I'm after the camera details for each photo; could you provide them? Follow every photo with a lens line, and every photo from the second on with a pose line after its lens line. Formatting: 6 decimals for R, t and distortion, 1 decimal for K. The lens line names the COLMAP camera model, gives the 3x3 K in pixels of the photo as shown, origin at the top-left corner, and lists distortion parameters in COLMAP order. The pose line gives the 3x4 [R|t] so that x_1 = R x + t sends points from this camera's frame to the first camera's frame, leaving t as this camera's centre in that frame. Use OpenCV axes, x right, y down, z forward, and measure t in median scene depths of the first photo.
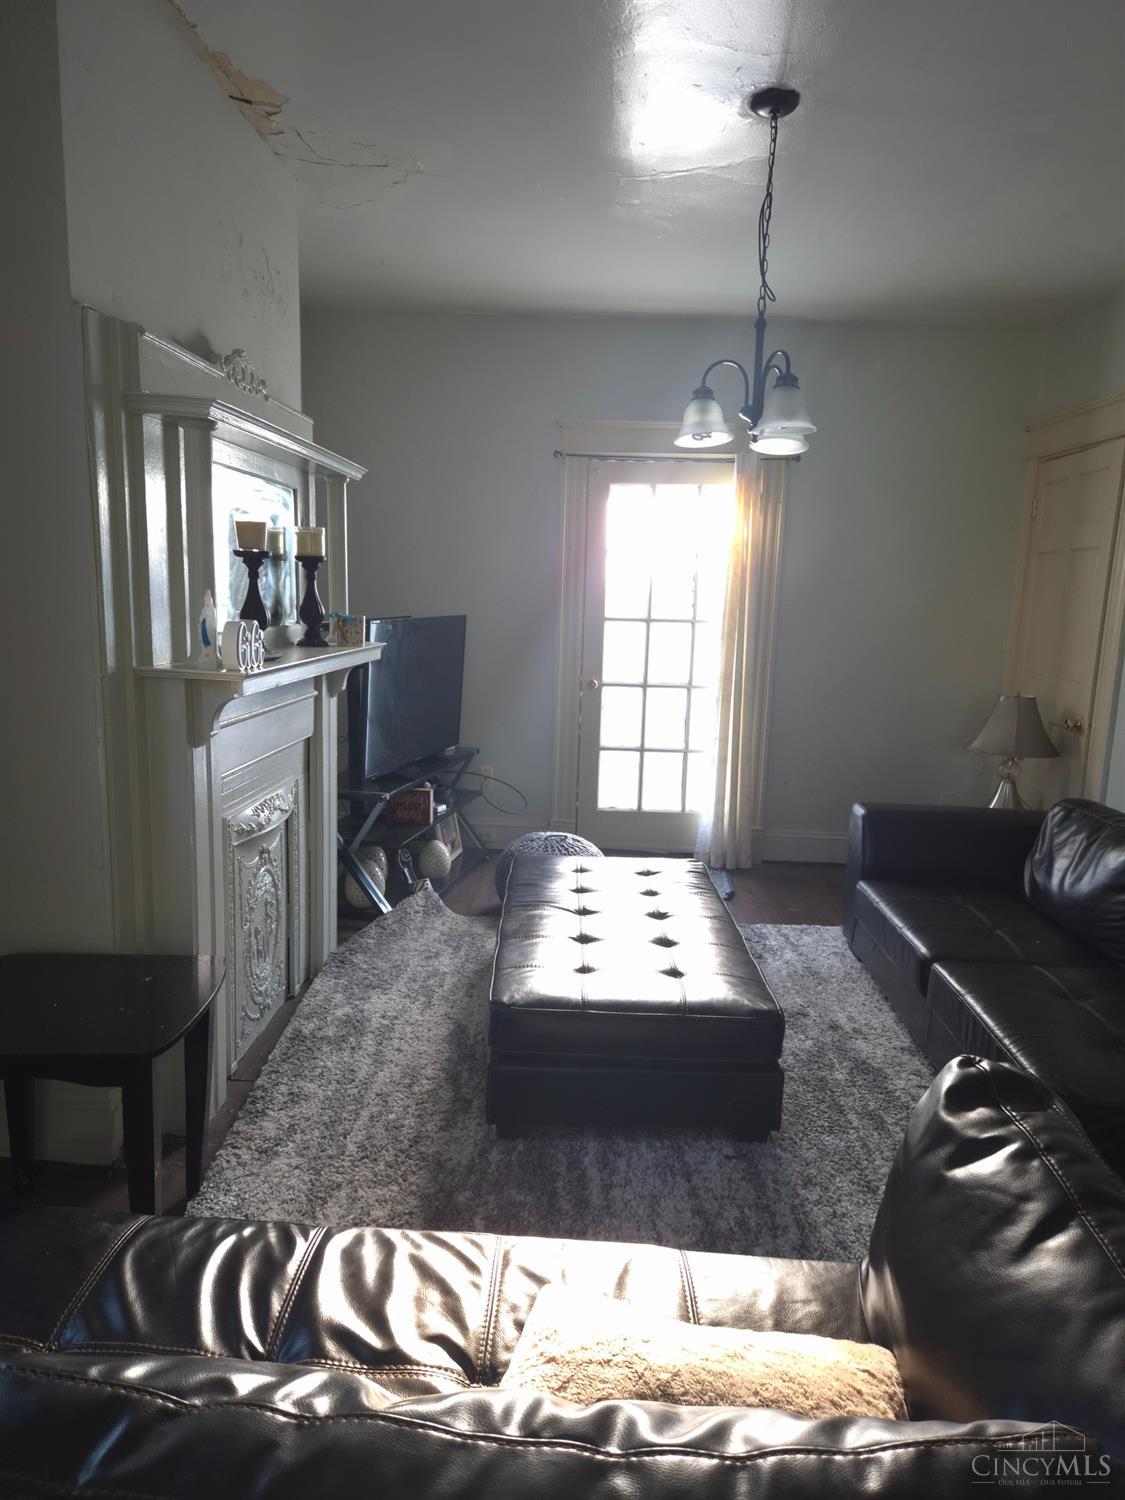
lens RADIAL K [[996.0, 0, 562.9], [0, 996.0, 759.4], [0, 0, 1]] dist [0.070035, -0.060987]
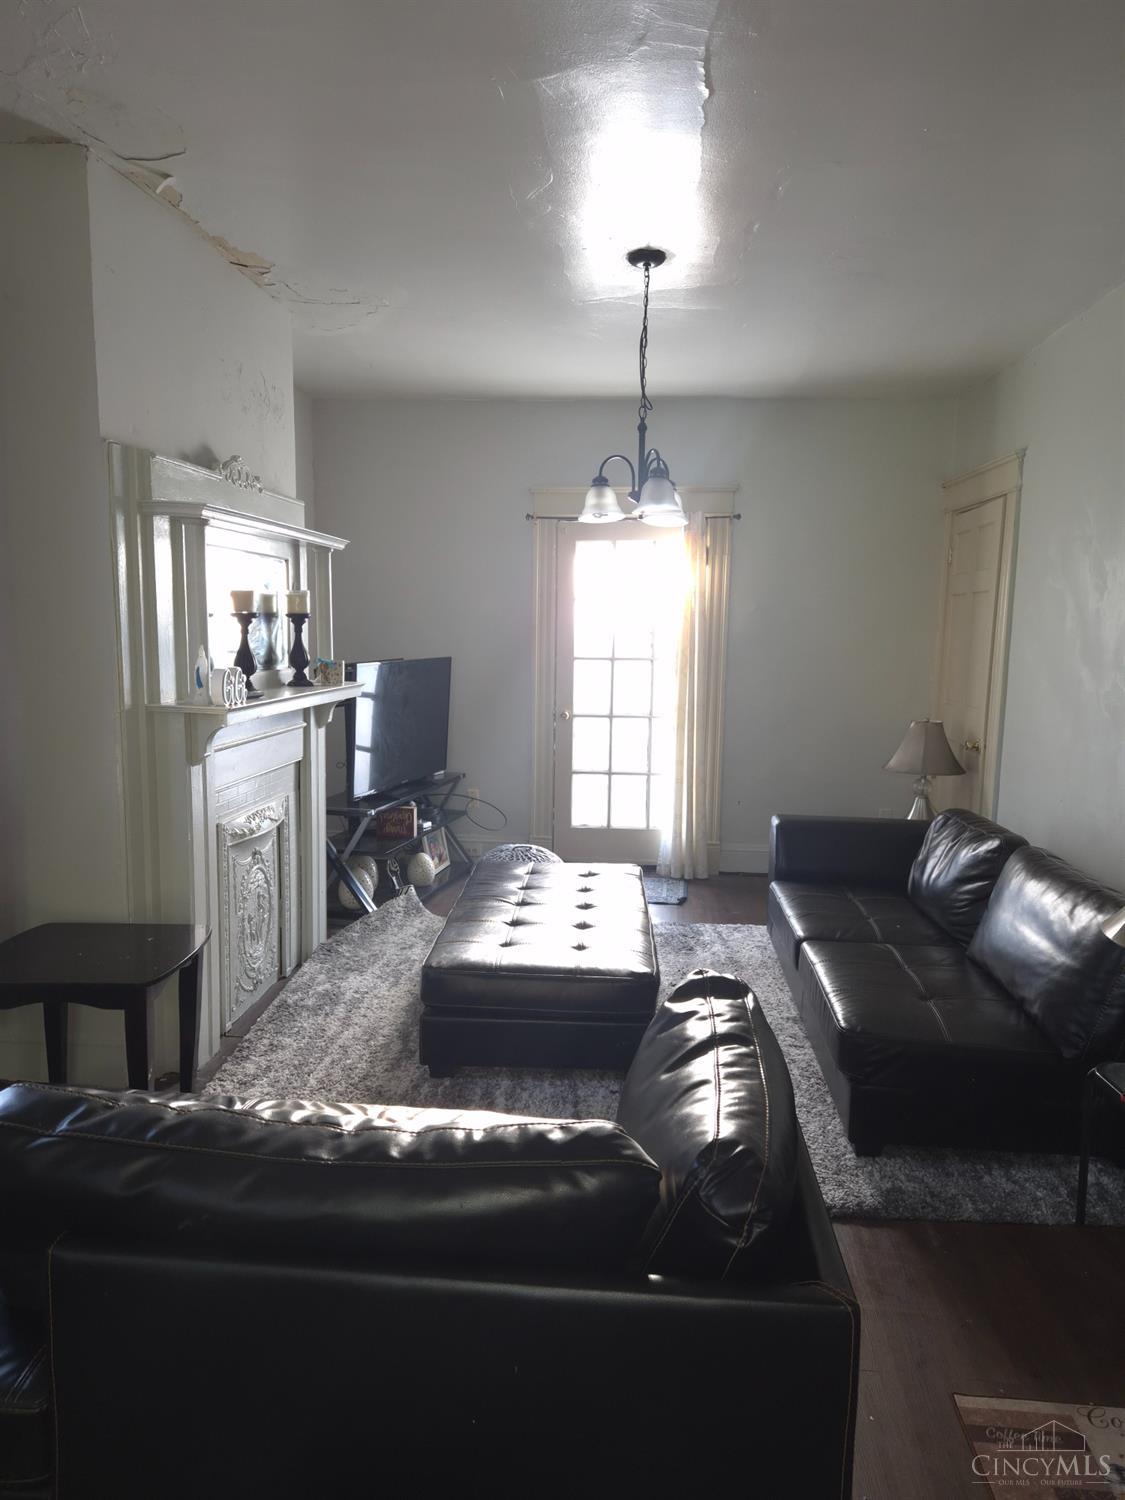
lens RADIAL K [[1001.2, 0, 562.5], [0, 1001.2, 750.0], [0, 0, 1]] dist [0.063778, -0.052803]
pose [[0.998512, -0.010533, -0.053507, 0.132315], [0.008119, 0.998948, -0.045144, 0.022486], [0.053926, 0.044642, 0.997546, -0.200500]]
